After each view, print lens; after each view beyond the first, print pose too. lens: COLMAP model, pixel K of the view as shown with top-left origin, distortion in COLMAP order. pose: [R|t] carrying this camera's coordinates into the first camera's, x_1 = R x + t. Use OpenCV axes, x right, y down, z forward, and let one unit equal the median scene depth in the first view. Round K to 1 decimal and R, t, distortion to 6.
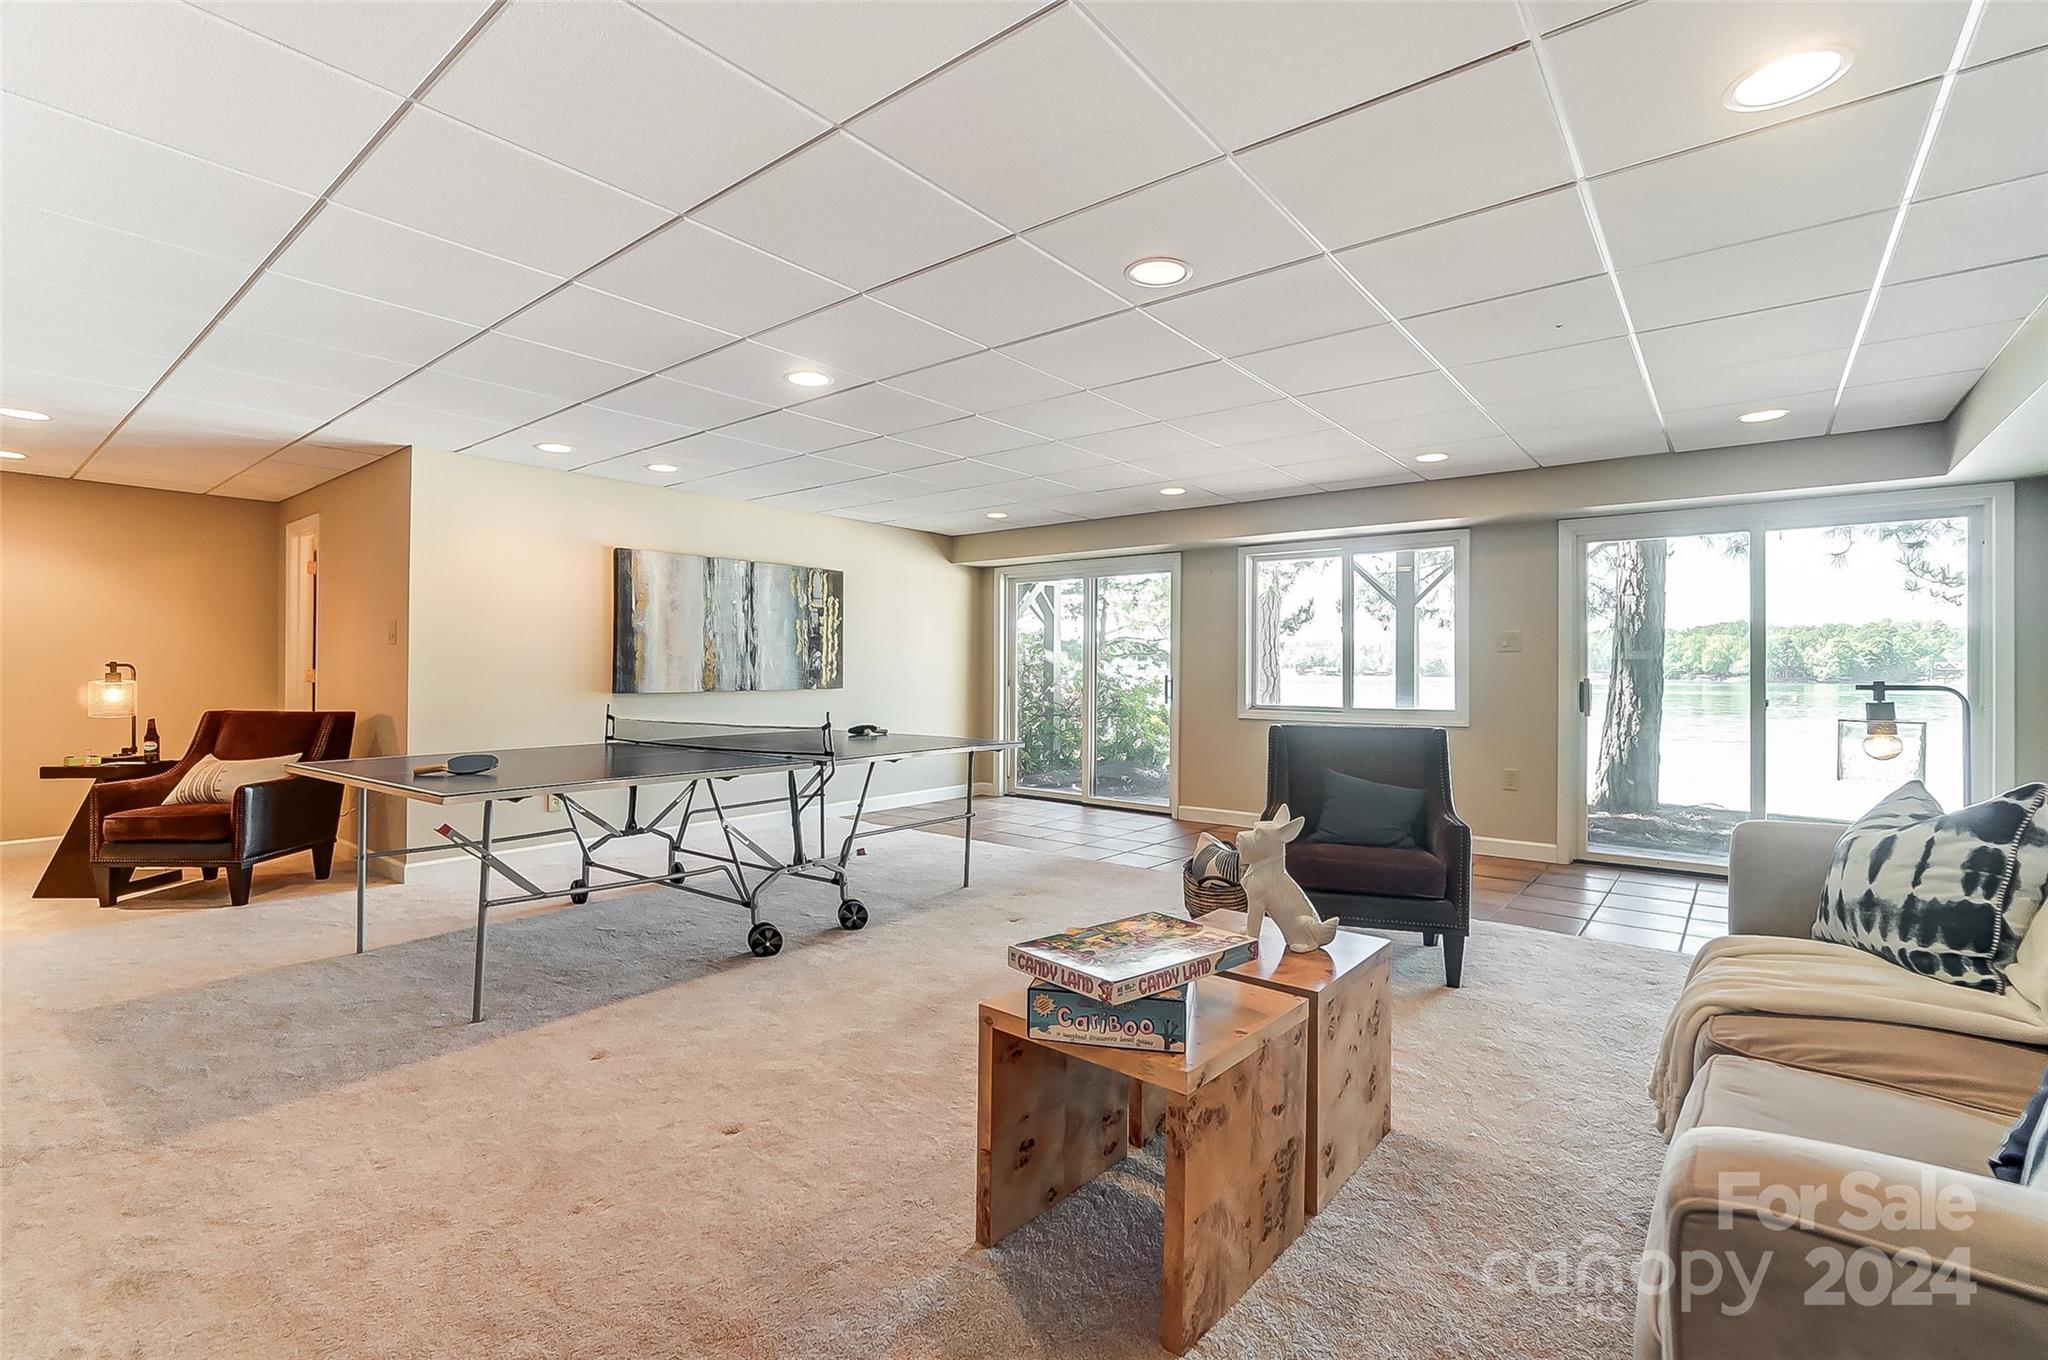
lens RADIAL K [[909.6, 0, 1013.0], [0, 909.6, 674.3], [0, 0, 1]] dist [-0.048685, 0.017726]
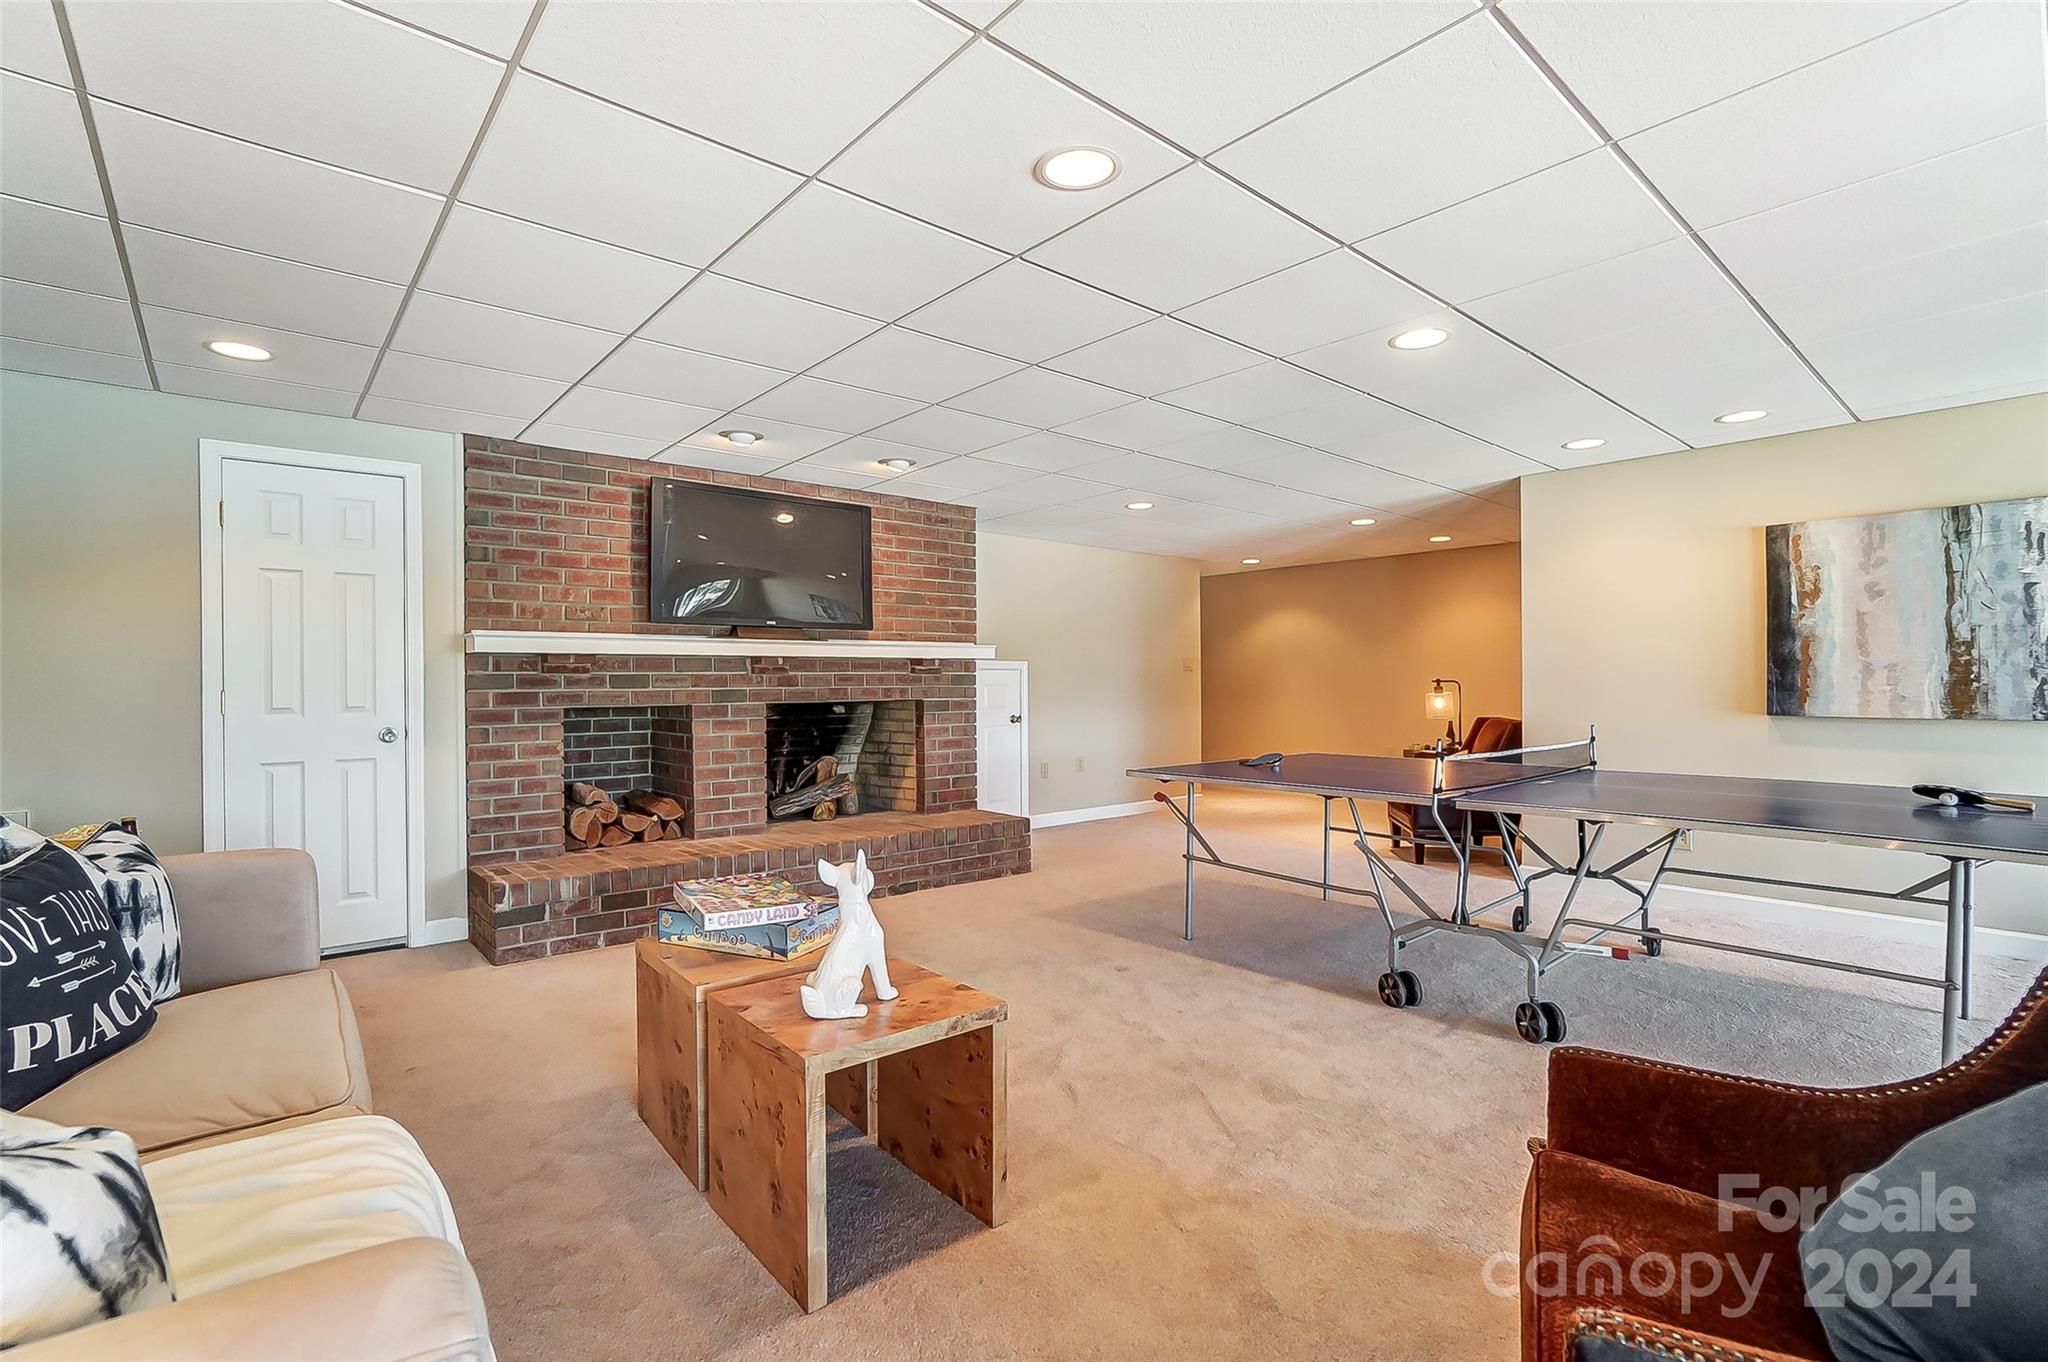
lens RADIAL K [[909.6, 0, 1013.0], [0, 909.6, 675.3], [0, 0, 1]] dist [-0.048685, 0.017726]
pose [[-0.193483, -0.005987, -0.981085, 0.521560], [0.009566, 0.999922, -0.007988, -0.015014], [0.981057, -0.010931, -0.193411, 0.598802]]
